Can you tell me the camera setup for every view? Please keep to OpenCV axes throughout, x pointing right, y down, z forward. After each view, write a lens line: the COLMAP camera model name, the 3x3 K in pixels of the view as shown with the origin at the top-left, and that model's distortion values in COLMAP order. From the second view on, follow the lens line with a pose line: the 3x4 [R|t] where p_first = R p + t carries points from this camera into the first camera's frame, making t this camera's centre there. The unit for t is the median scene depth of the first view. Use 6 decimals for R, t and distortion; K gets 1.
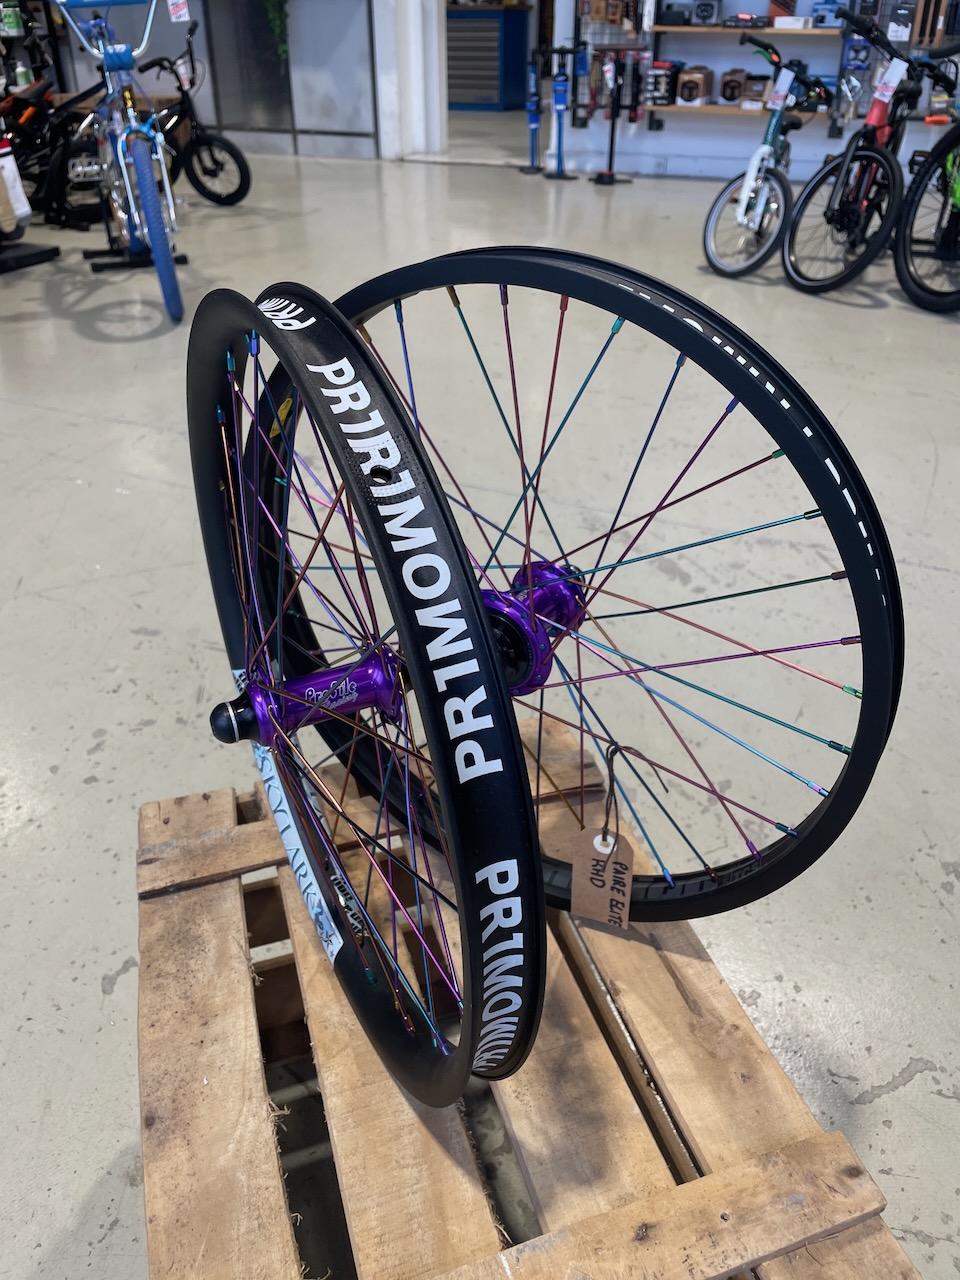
lens RADIAL K [[976.2, 0, 477.9], [0, 976.2, 642.7], [0, 0, 1]] dist [0.056995, -0.097962]
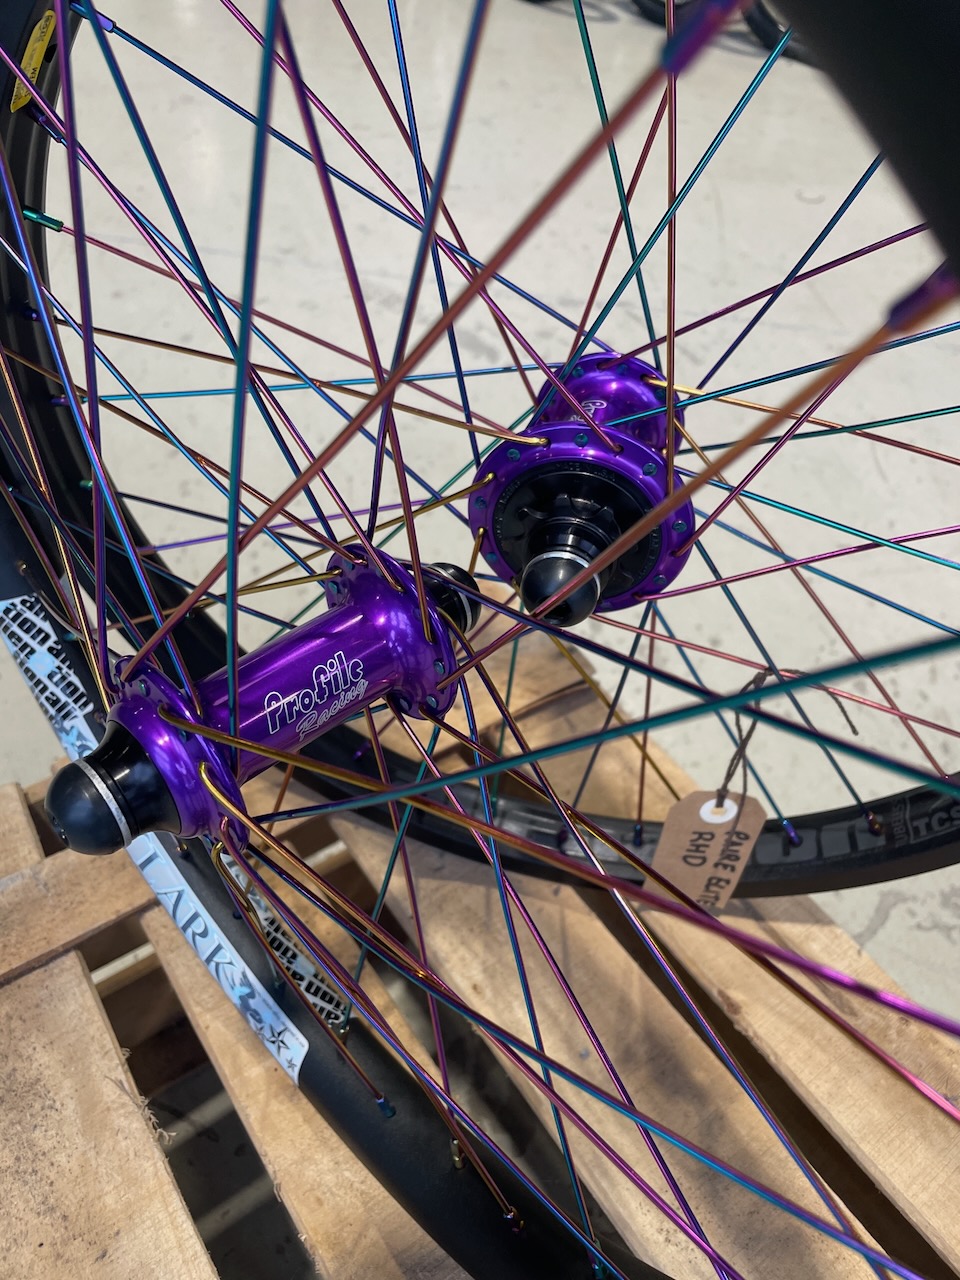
lens RADIAL K [[976.2, 0, 486.6], [0, 976.2, 634.2], [0, 0, 1]] dist [0.056995, -0.097962]
pose [[0.947259, -0.155519, 0.280203, -0.162065], [0.093089, 0.970185, 0.223777, -0.056626], [-0.306650, -0.185891, 0.933493, 0.455099]]
